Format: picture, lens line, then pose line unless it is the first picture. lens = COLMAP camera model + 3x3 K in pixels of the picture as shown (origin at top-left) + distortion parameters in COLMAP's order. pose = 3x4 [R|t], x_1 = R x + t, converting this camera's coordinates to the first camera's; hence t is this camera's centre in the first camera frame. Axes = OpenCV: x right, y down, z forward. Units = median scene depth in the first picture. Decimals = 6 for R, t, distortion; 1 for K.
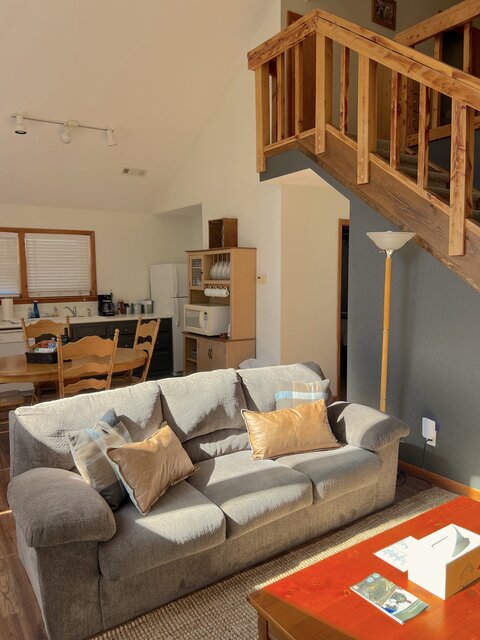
lens RADIAL K [[475.6, 0, 240.0], [0, 475.6, 320.0], [0, 0, 1]] dist [0.050645, -0.071719]
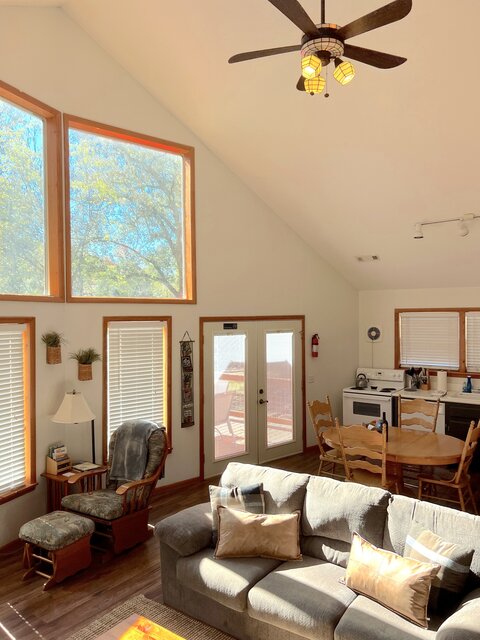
lens RADIAL K [[475.6, 0, 240.0], [0, 475.6, 320.0], [0, 0, 1]] dist [0.050645, -0.071719]
pose [[0.331259, 0.020532, -0.943316, 0.538093], [-0.092116, 0.995691, -0.010676, -0.141672], [0.939032, 0.090431, 0.331723, 0.226946]]
